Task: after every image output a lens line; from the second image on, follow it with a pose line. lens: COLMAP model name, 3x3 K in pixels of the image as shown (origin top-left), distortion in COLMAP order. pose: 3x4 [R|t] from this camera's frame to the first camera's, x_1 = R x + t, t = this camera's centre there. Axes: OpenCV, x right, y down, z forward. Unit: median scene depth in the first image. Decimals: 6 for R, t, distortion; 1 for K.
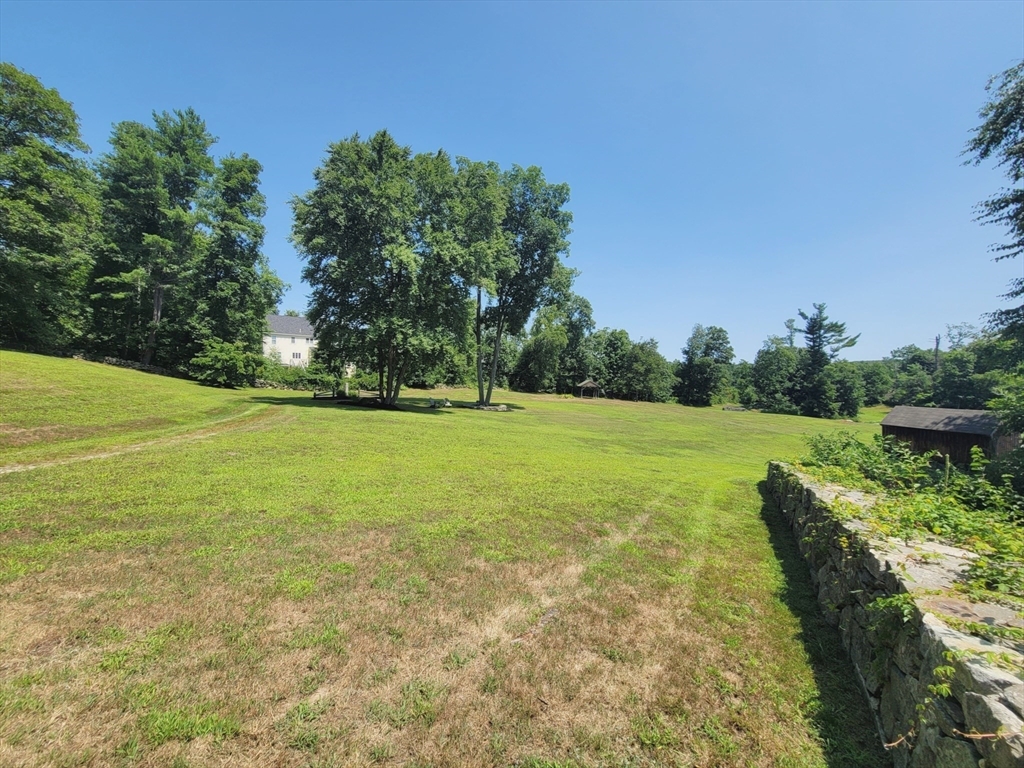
lens RADIAL K [[426.0, 0, 513.7], [0, 426.0, 378.5], [0, 0, 1]] dist [0.006314, 0.000329]
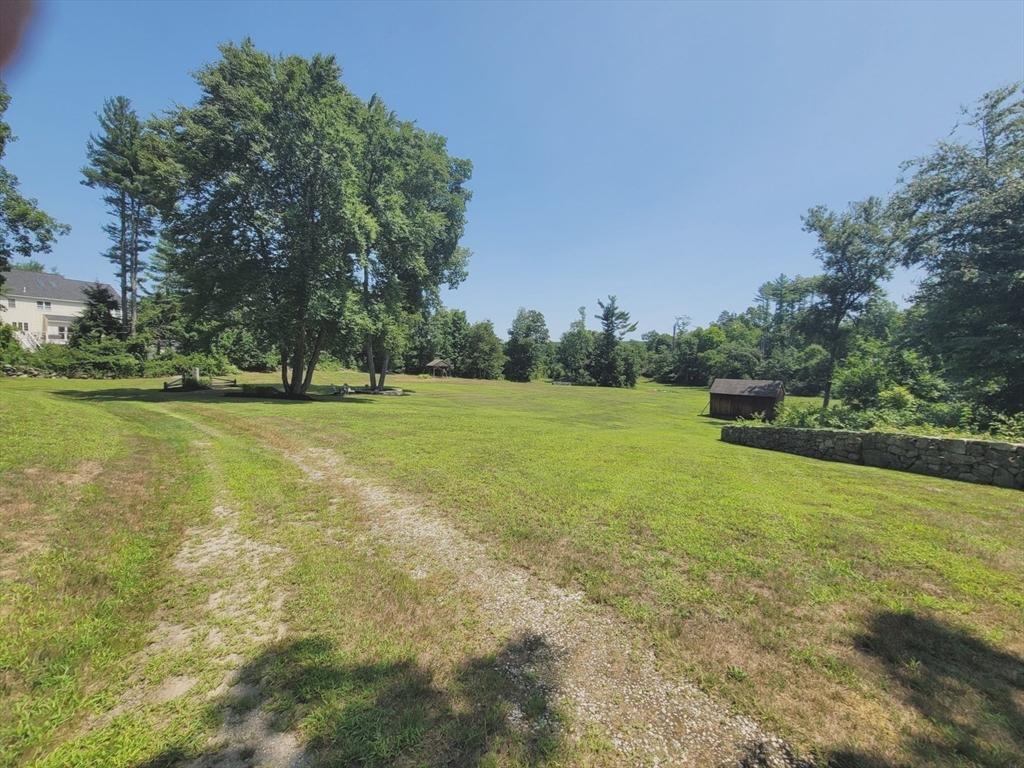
lens RADIAL K [[426.0, 0, 513.7], [0, 426.0, 378.5], [0, 0, 1]] dist [0.006314, 0.000329]
pose [[0.890001, -0.027323, 0.455139, -0.104074], [0.002849, 0.998517, 0.054373, -0.004663], [-0.455949, -0.047095, 0.888759, 0.027032]]
